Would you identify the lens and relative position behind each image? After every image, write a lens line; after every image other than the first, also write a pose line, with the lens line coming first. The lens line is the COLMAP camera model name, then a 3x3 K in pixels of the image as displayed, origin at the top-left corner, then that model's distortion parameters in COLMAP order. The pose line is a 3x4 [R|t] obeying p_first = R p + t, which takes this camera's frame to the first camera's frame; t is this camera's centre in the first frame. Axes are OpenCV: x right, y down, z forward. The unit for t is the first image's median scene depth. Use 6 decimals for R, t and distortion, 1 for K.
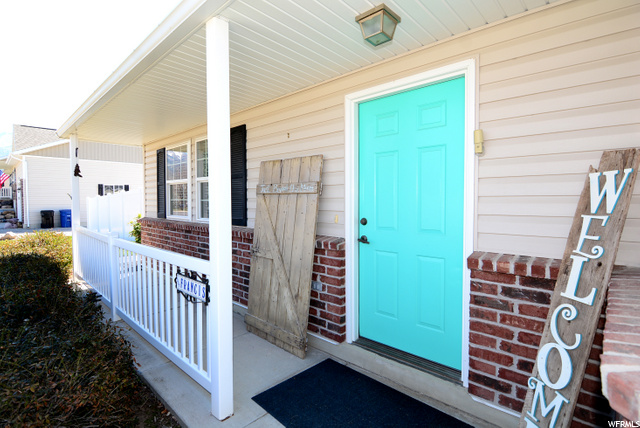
lens RADIAL K [[320.2, 0, 318.2], [0, 320.2, 214.0], [0, 0, 1]] dist [-0.011497, -0.004973]
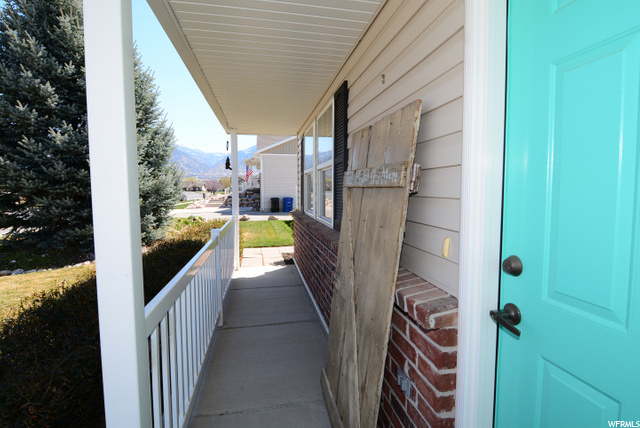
lens RADIAL K [[320.2, 0, 320.1], [0, 320.2, 211.1], [0, 0, 1]] dist [-0.011497, -0.004973]
pose [[0.801908, 0.040805, -0.596052, 0.171582], [-0.024706, 0.999076, 0.035158, -0.043197], [0.596937, -0.013467, 0.802175, 0.559006]]
